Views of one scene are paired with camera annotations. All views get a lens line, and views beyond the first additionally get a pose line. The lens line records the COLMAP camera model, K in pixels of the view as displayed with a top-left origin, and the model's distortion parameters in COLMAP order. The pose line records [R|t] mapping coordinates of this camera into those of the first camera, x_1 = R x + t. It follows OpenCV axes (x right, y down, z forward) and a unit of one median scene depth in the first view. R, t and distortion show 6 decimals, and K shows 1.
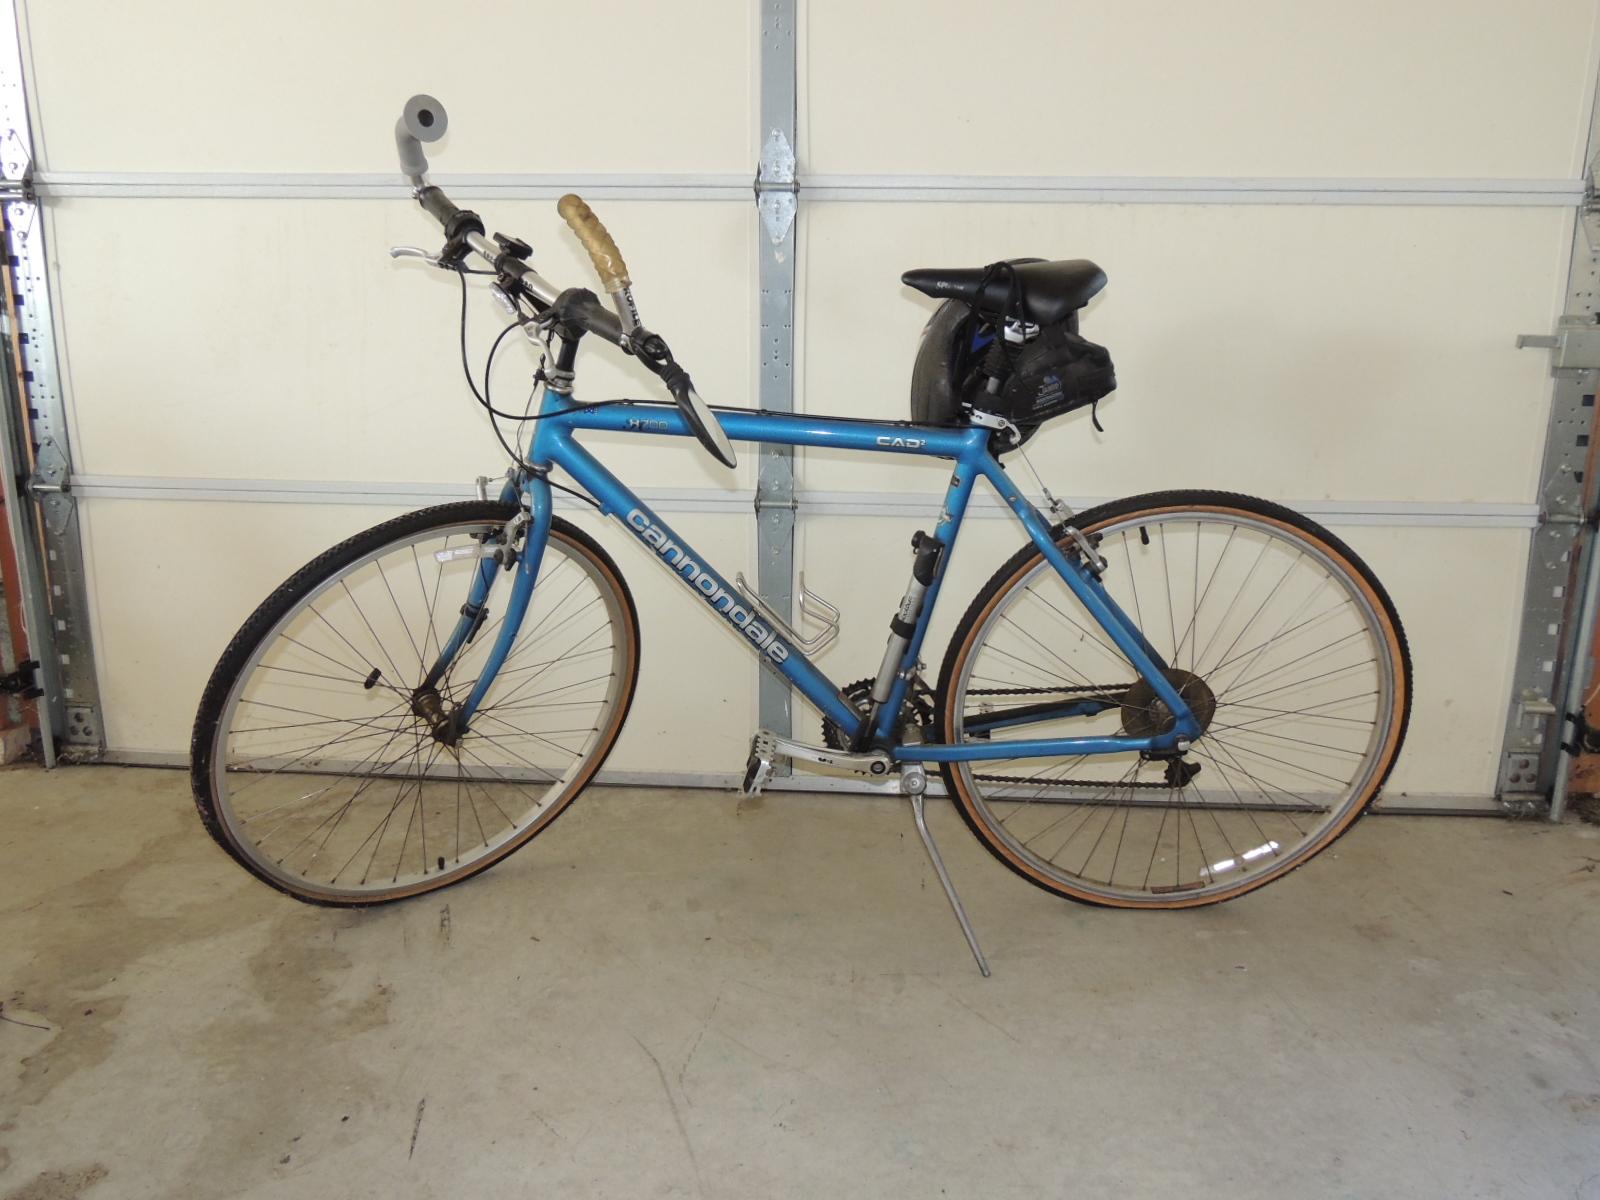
lens RADIAL K [[1490.6, 0, 800.0], [0, 1490.6, 600.0], [0, 0, 1]] dist [0.006397, -0.006745]
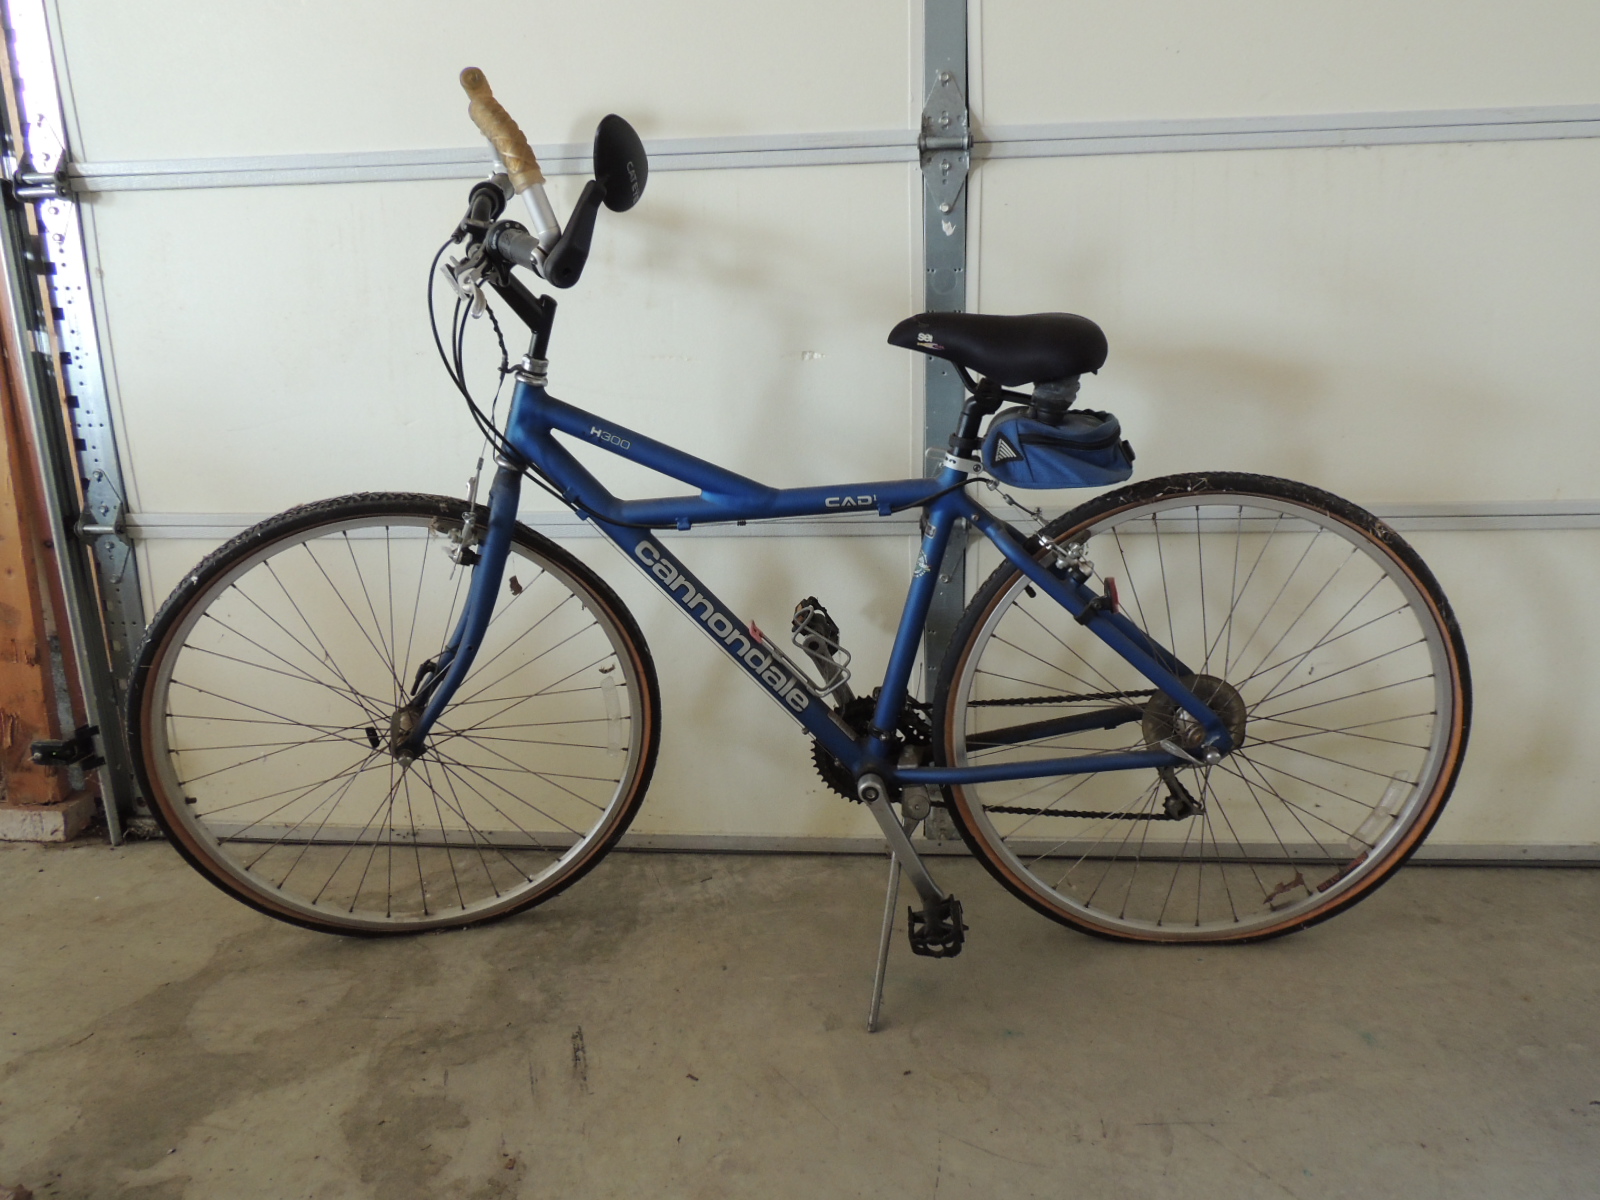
lens RADIAL K [[1358.7, 0, 800.0], [0, 1358.7, 600.0], [0, 0, 1]] dist [-0.000601, 0.004123]
pose [[0.999164, -0.028662, -0.029156, -0.079401], [0.028776, 0.999580, 0.003513, -0.026914], [0.029043, -0.004350, 0.999569, 0.236125]]
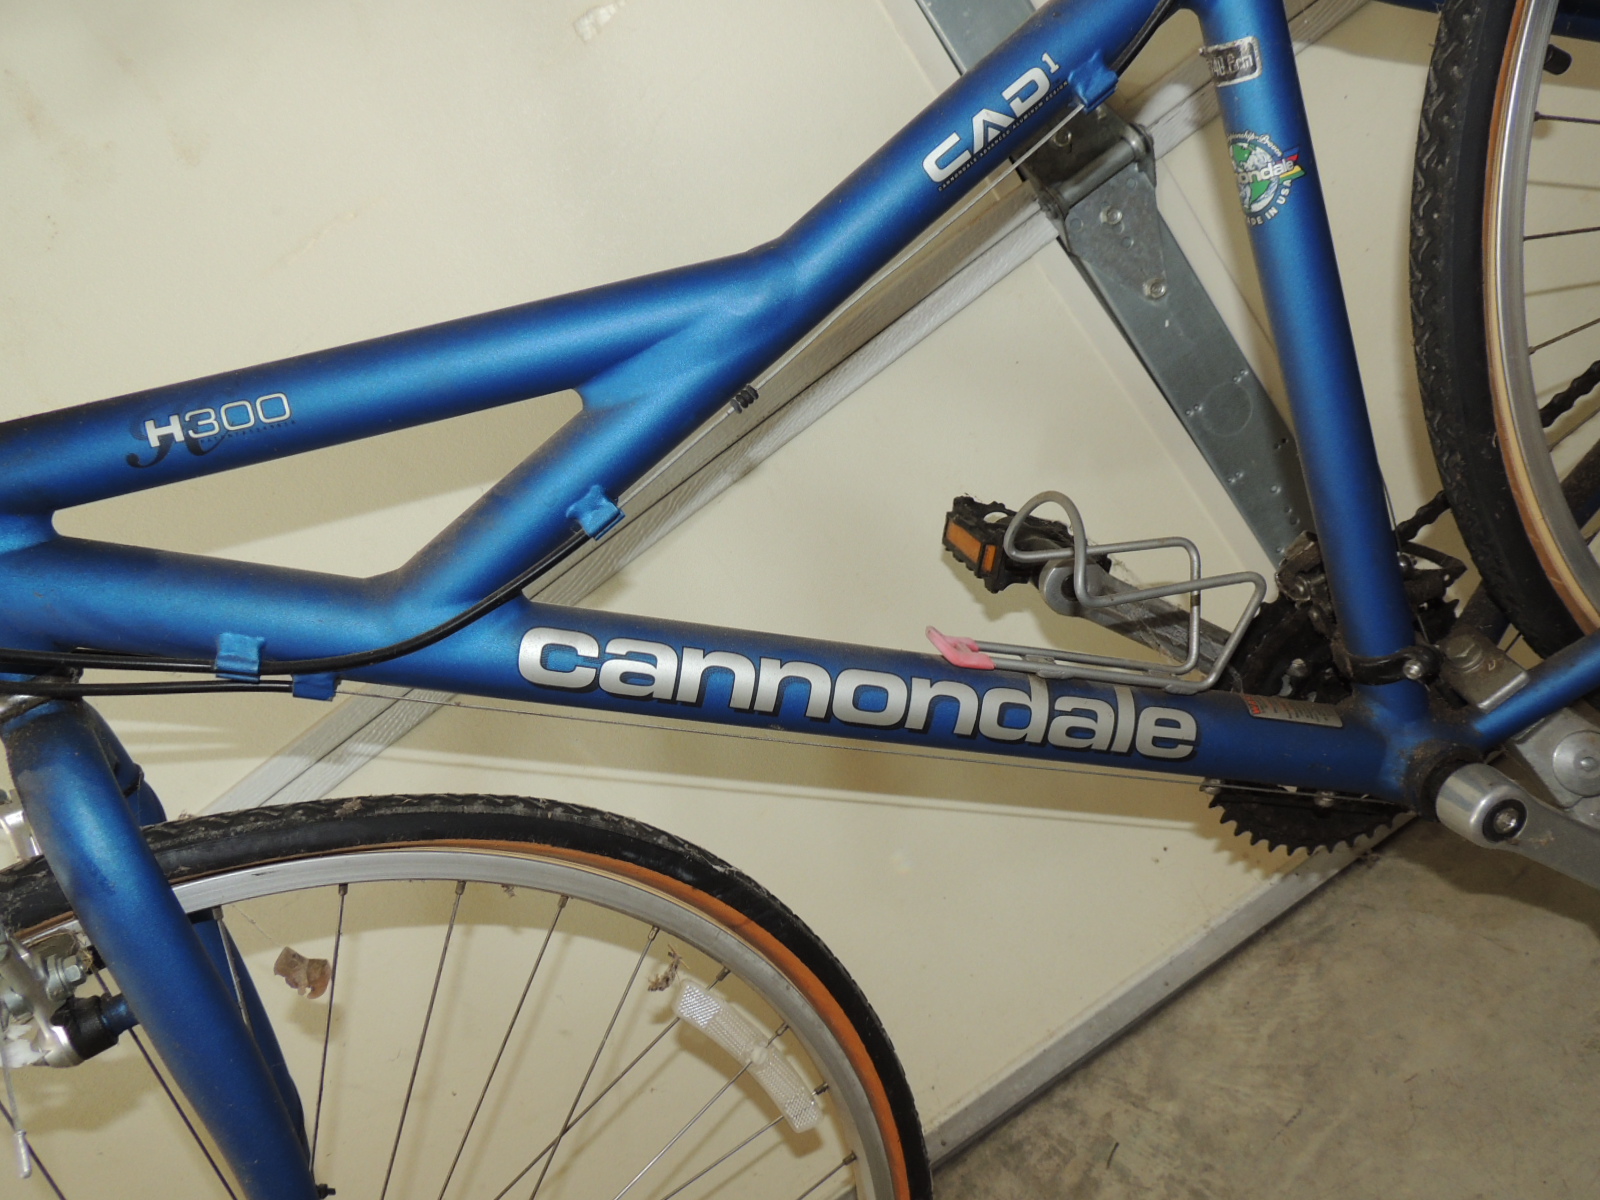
lens RADIAL K [[1231.1, 0, 800.0], [0, 1231.1, 600.0], [0, 0, 1]] dist [-0.010659, -0.004342]
pose [[0.779222, -0.625880, 0.032980, -0.157685], [0.624502, 0.779804, 0.043626, -0.044866], [-0.053023, -0.013399, 0.998503, 0.802164]]
